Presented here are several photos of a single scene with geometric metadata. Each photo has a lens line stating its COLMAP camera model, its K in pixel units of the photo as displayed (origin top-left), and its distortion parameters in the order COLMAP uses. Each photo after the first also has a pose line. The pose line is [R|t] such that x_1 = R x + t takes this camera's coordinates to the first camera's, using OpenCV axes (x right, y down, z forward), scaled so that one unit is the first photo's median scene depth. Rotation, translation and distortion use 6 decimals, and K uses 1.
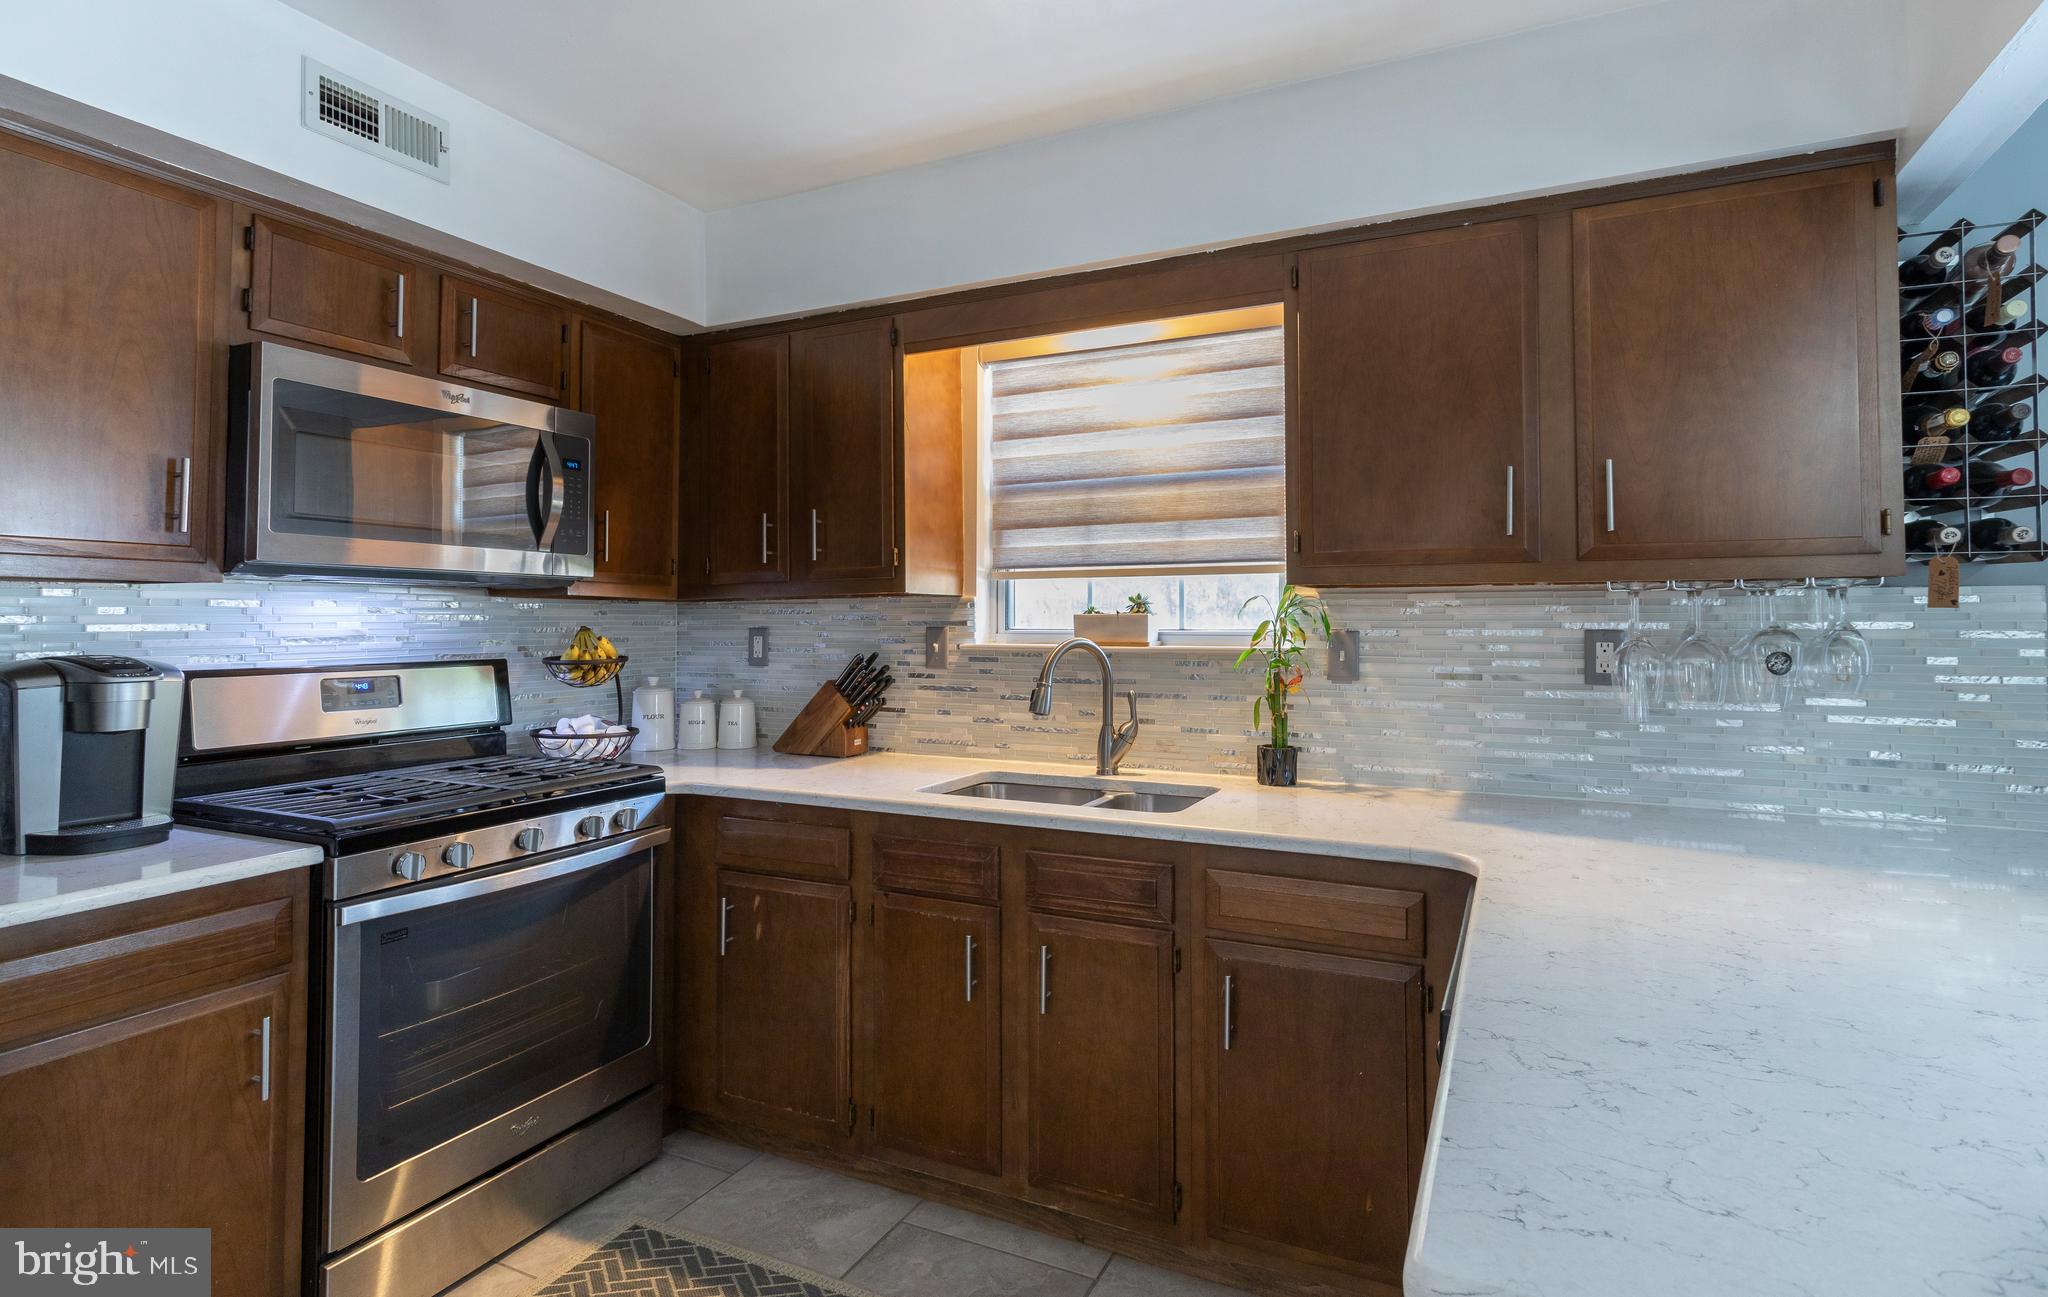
lens RADIAL K [[1006.2, 0, 1042.0], [0, 1006.2, 601.9], [0, 0, 1]] dist [0.004269, 0.000765]
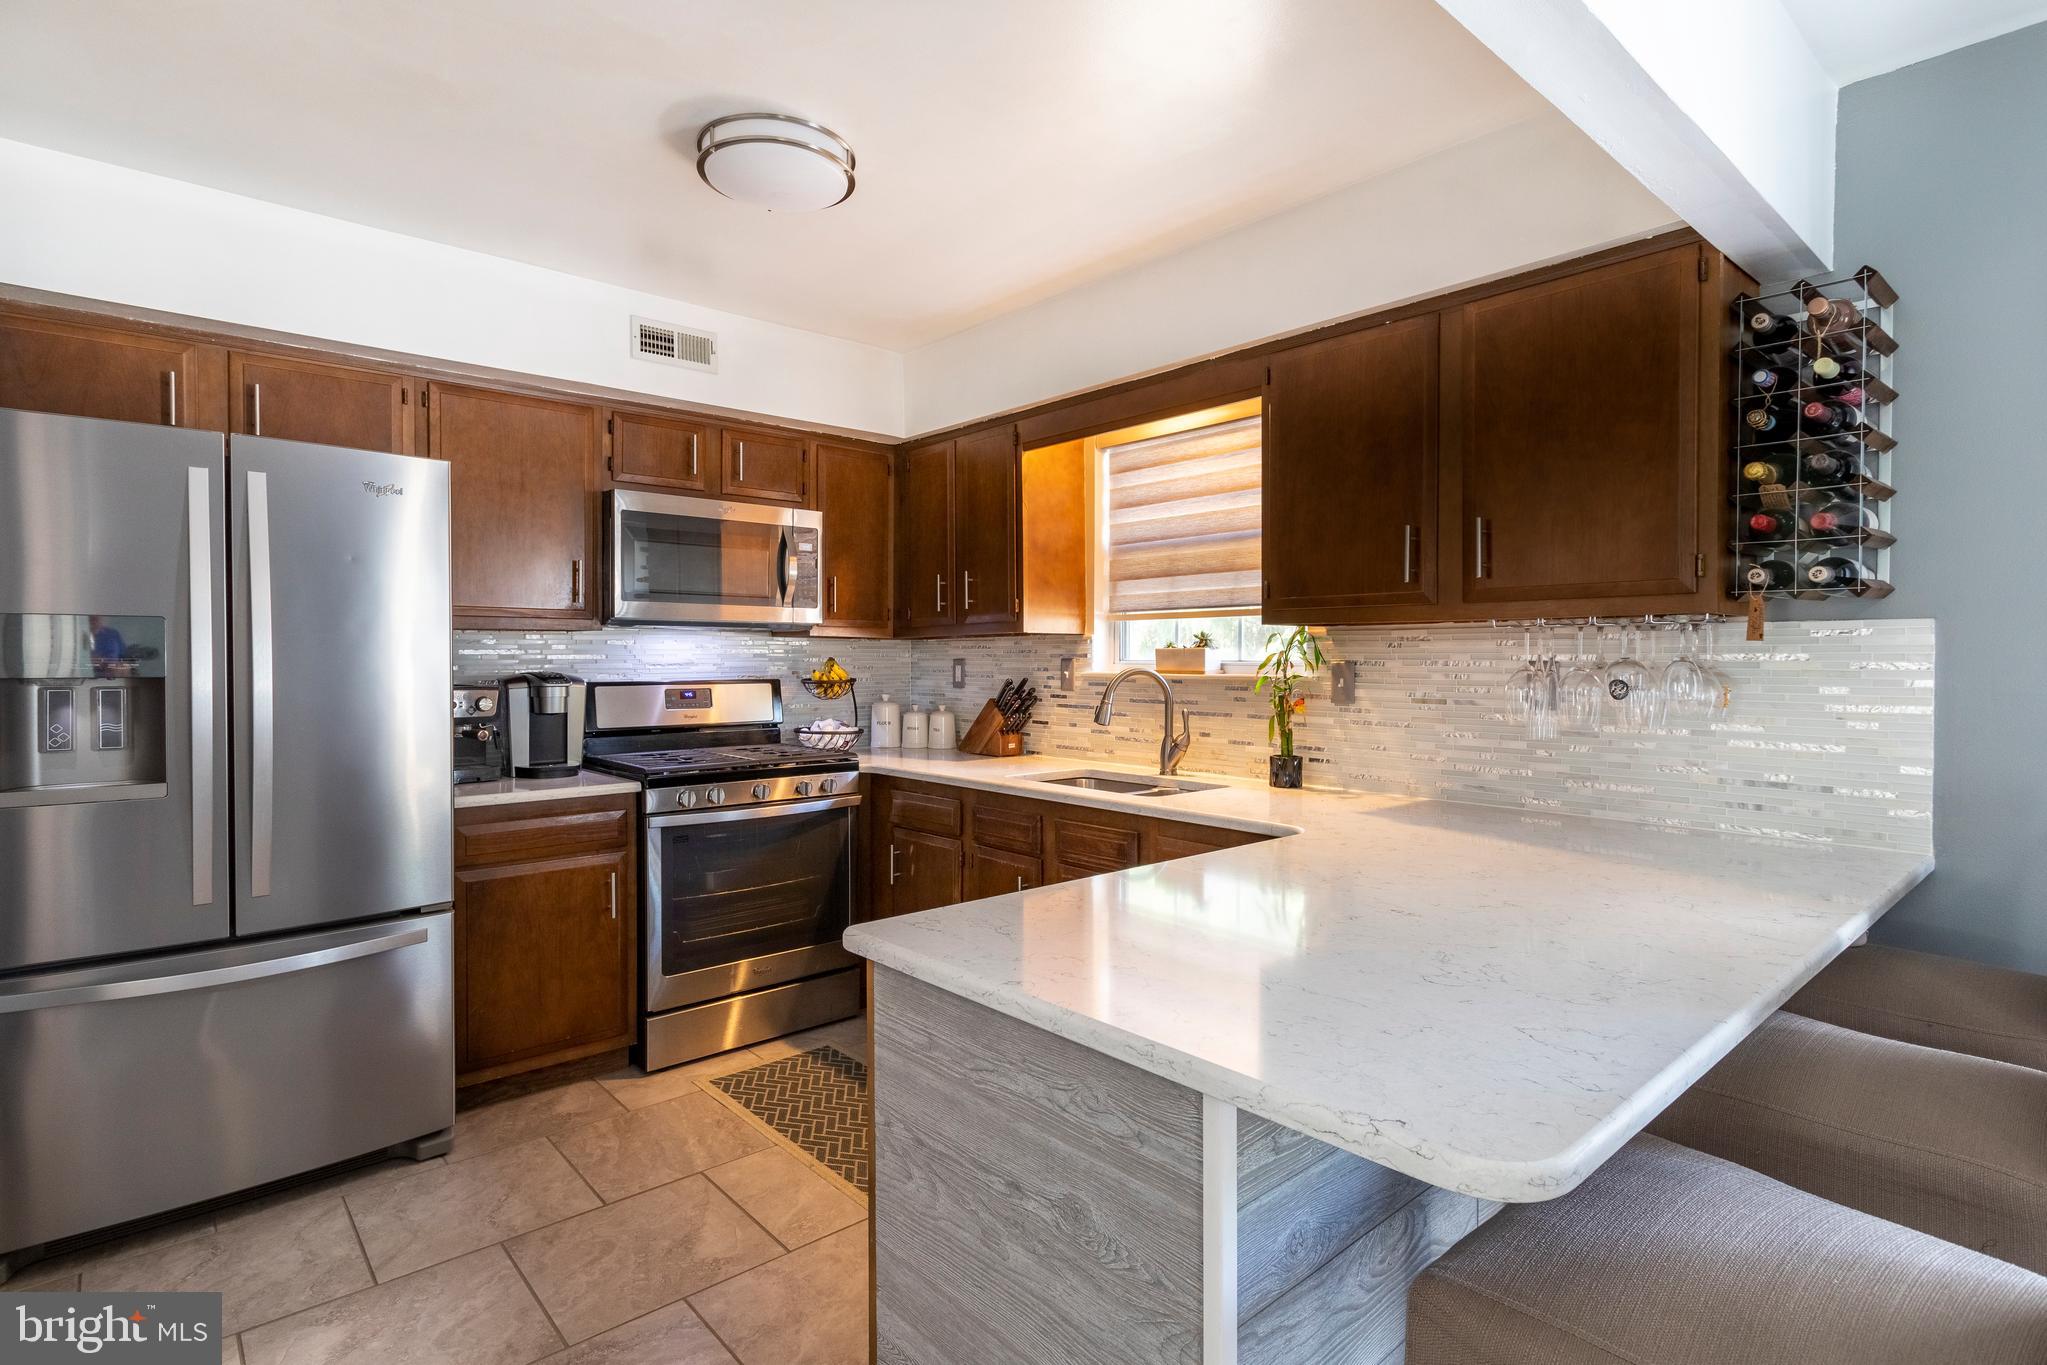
lens RADIAL K [[994.8, 0, 1029.1], [0, 994.8, 681.9], [0, 0, 1]] dist [0.001972, -0.000601]
pose [[0.923104, 0.011462, -0.384380, 0.448590], [0.005432, 0.999067, 0.042836, -0.000161], [0.384513, -0.041630, 0.922181, -0.253255]]
